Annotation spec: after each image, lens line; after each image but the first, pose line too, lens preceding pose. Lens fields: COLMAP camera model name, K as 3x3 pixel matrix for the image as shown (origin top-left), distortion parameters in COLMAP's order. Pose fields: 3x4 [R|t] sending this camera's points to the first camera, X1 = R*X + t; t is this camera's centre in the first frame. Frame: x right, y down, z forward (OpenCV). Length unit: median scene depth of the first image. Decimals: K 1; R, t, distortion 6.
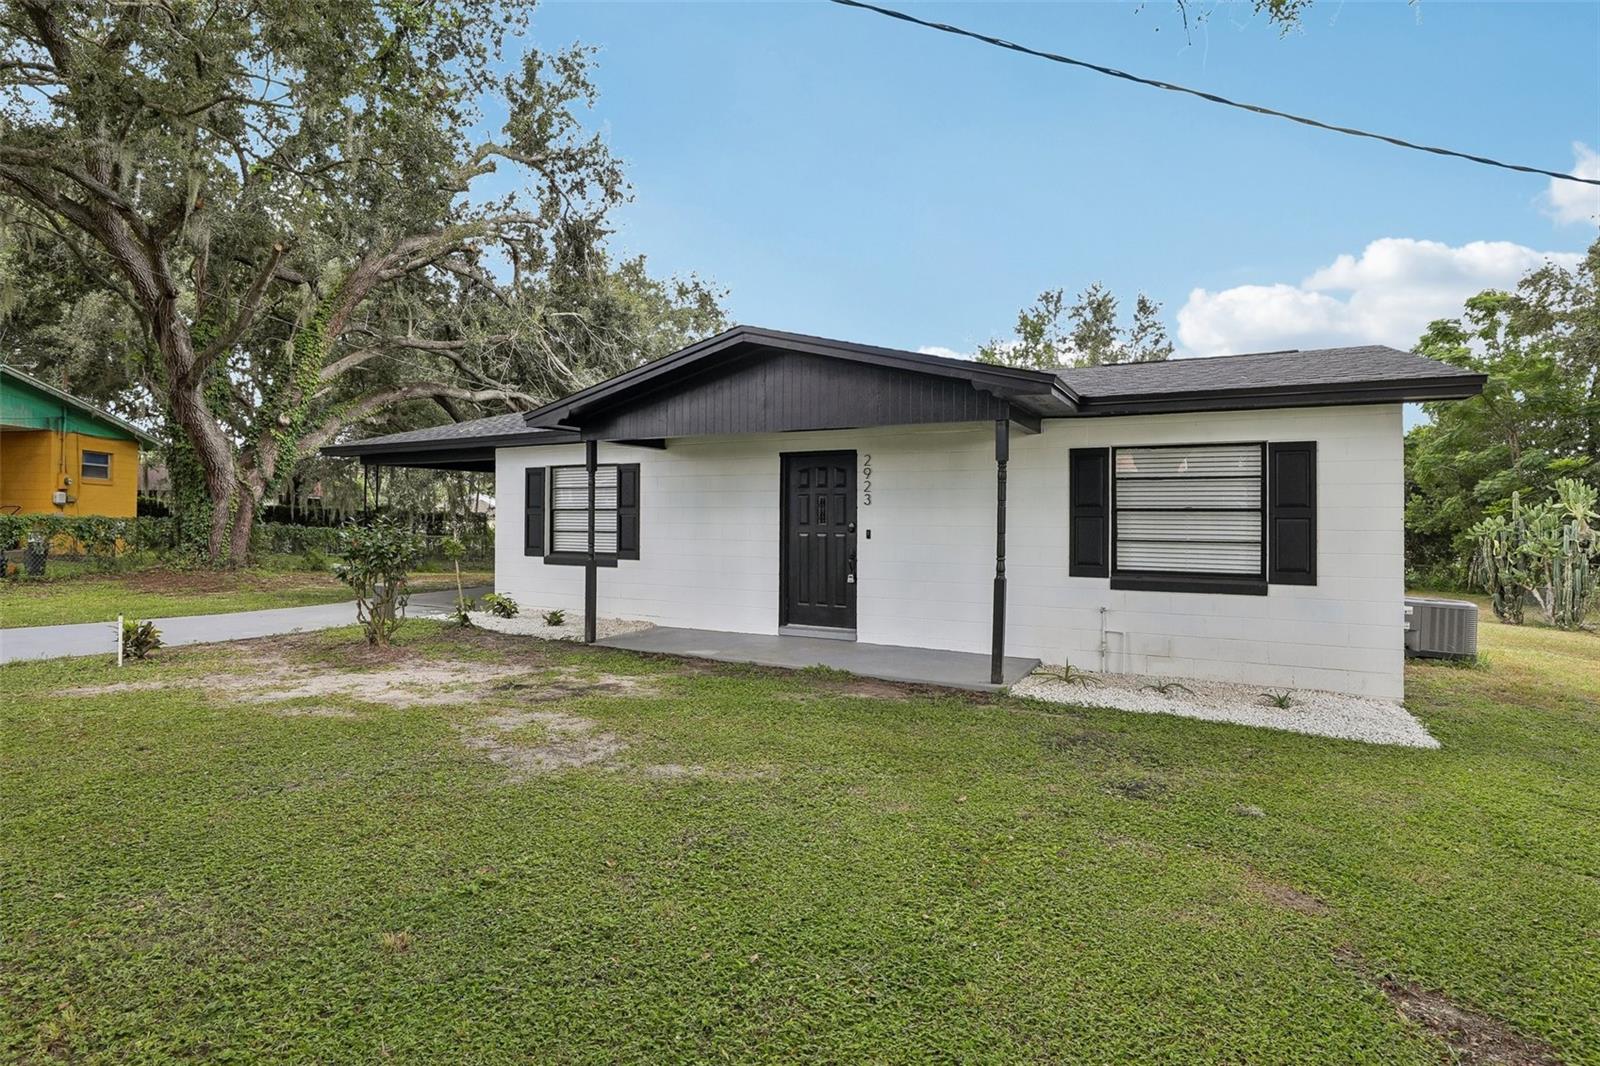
lens RADIAL K [[709.1, 0, 802.7], [0, 709.1, 519.2], [0, 0, 1]] dist [-0.004215, -0.000162]
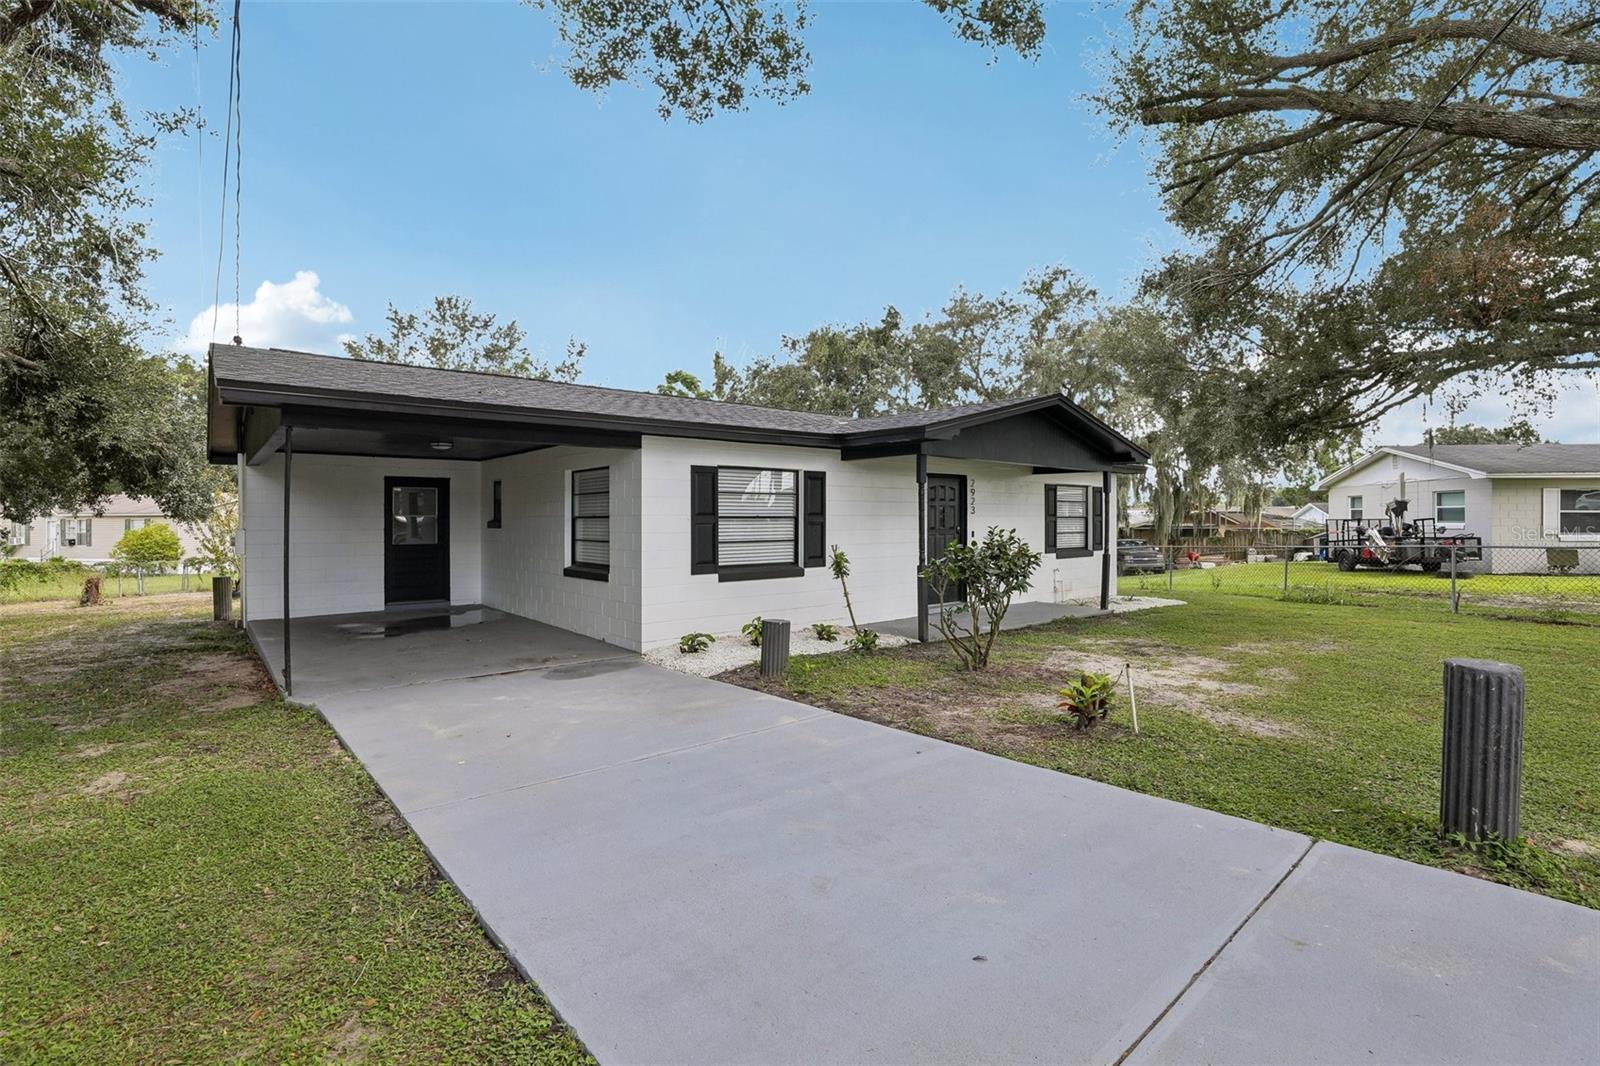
lens RADIAL K [[753.2, 0, 801.1], [0, 753.2, 530.8], [0, 0, 1]] dist [-0.019263, 0.003043]
pose [[0.411487, -0.015696, 0.911281, -0.584372], [0.011420, 0.999862, 0.012065, -0.003566], [-0.911344, 0.005443, 0.411609, 0.282052]]
